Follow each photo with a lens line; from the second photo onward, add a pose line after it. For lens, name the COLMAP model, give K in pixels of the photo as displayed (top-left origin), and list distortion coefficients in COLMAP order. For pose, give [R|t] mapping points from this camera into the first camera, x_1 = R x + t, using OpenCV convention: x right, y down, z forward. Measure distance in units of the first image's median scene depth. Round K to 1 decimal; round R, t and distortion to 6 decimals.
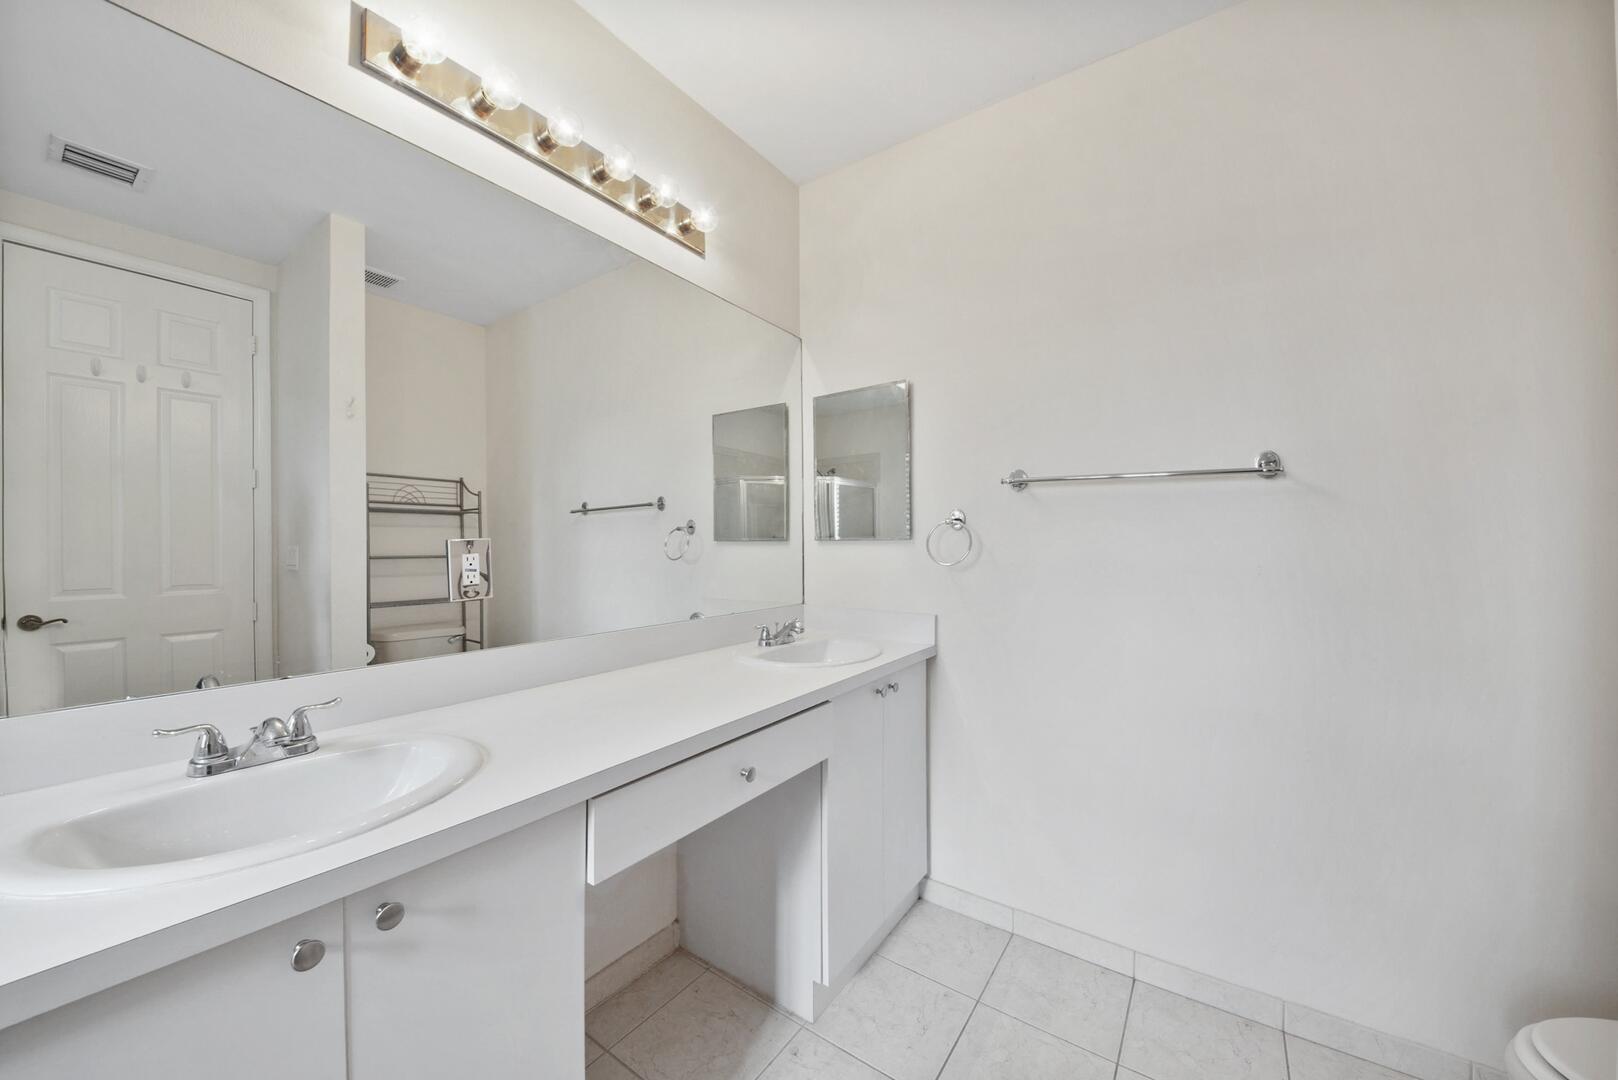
lens RADIAL K [[584.8, 0, 796.4], [0, 584.8, 542.1], [0, 0, 1]] dist [-0.000599, 0.000033]
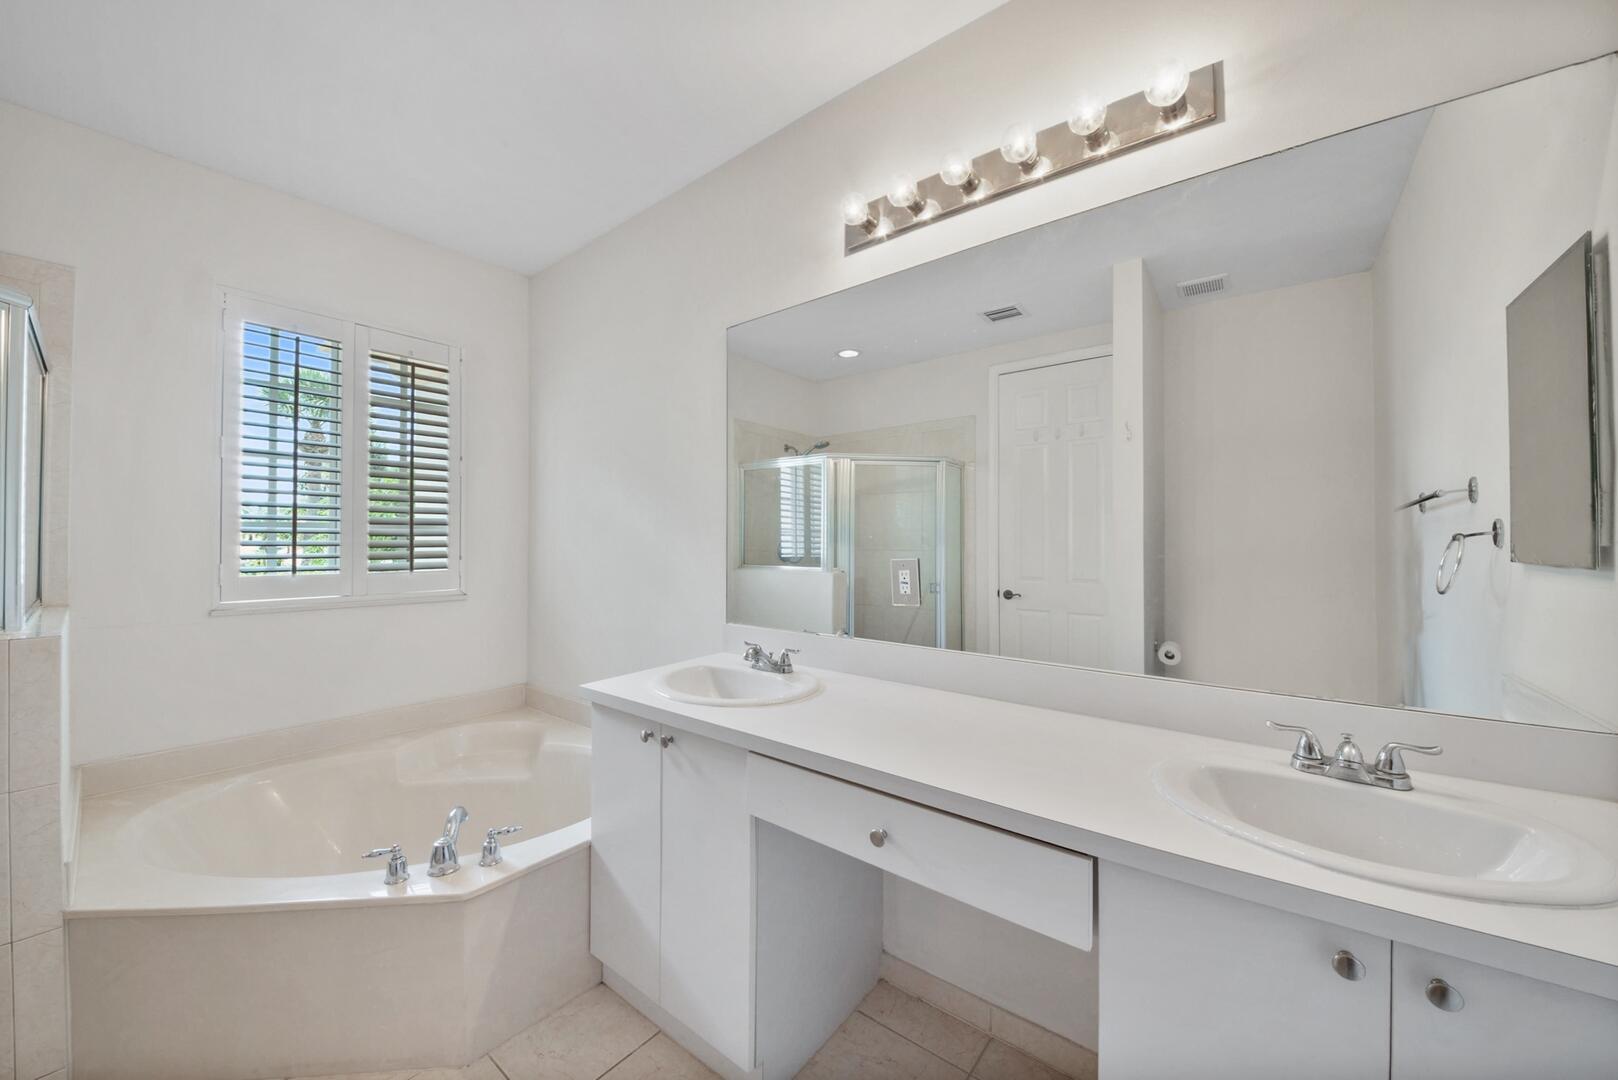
lens RADIAL K [[584.8, 0, 797.1], [0, 584.8, 538.8], [0, 0, 1]] dist [-0.000599, 0.000033]
pose [[-0.055012, -0.000616, -0.998486, 0.543285], [0.004322, 0.999990, -0.000855, -0.036016], [0.998476, -0.004362, -0.055009, 0.624980]]
